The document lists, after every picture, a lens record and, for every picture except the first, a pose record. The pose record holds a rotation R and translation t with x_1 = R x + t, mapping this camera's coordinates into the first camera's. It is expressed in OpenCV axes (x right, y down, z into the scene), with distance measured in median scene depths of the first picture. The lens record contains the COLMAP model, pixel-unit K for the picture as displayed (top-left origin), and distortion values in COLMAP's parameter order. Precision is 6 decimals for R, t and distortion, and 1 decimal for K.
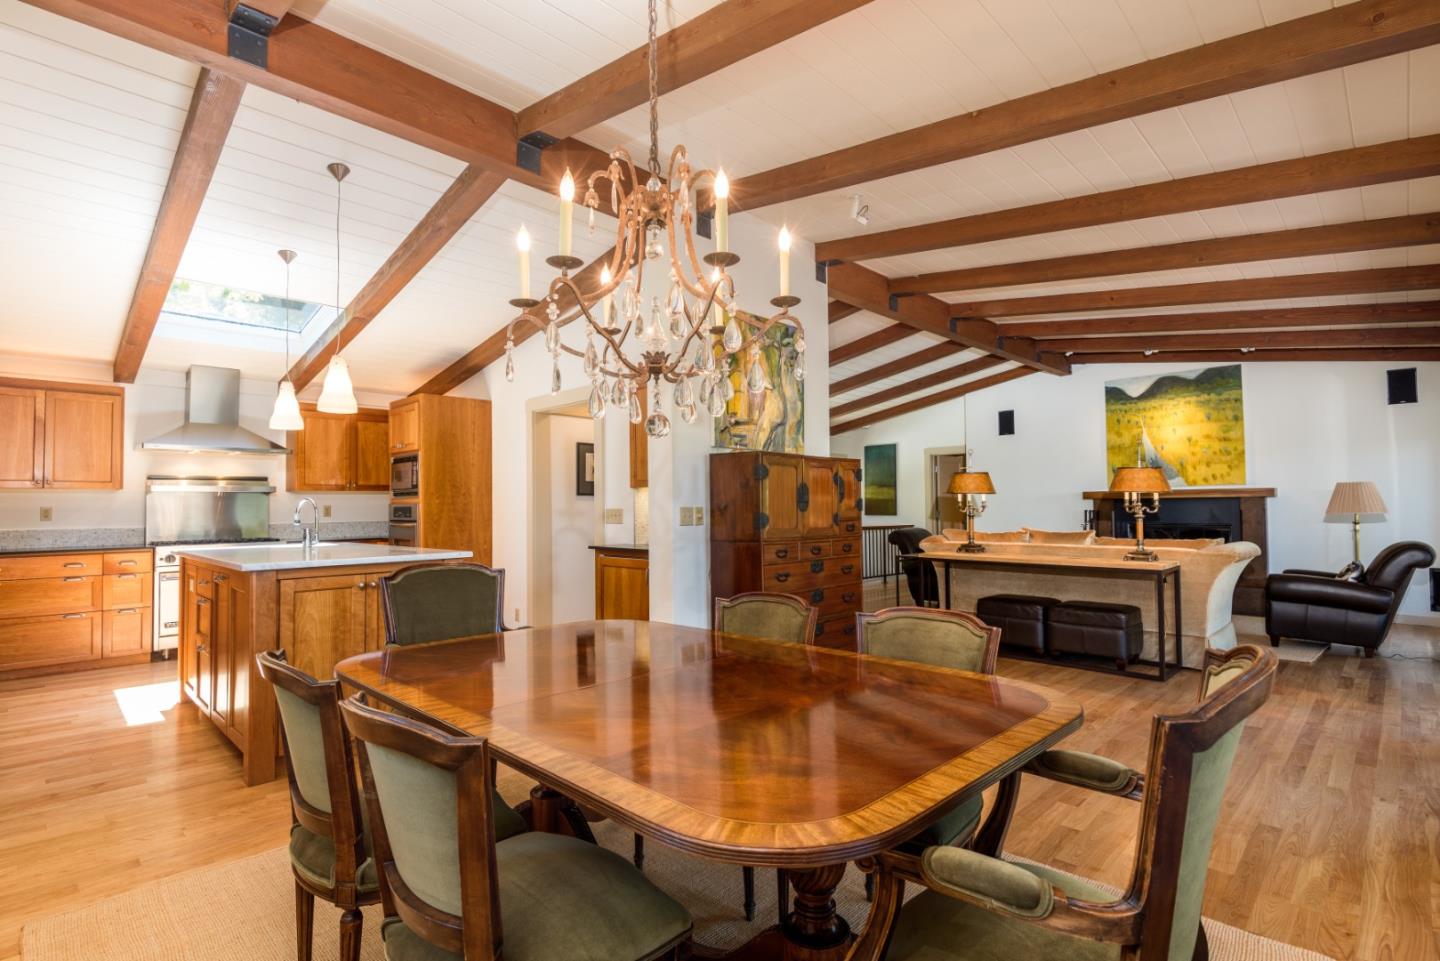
lens RADIAL K [[709.3, 0, 720.0], [0, 709.3, 480.5], [0, 0, 1]] dist [-0.003219, -0.001056]
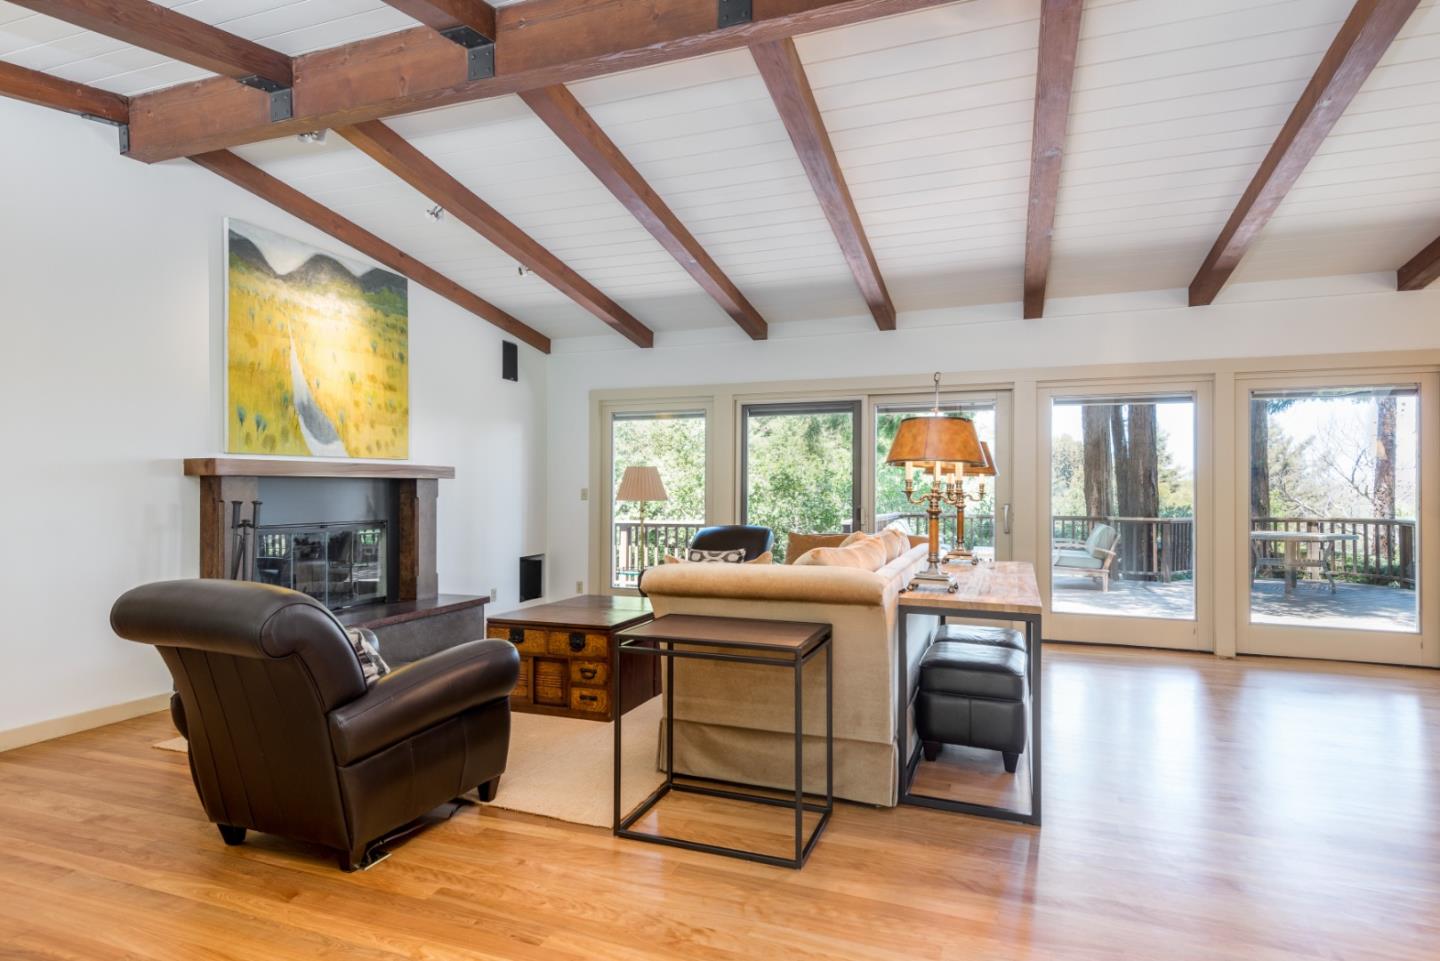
lens RADIAL K [[756.8, 0, 720.0], [0, 756.8, 480.5], [0, 0, 1]] dist [0.001061, 0.000150]
pose [[-0.404448, 0.016011, 0.914421, -0.026596], [-0.032573, 0.998960, -0.031899, 0.036913], [-0.913981, -0.042687, -0.403505, 0.991088]]
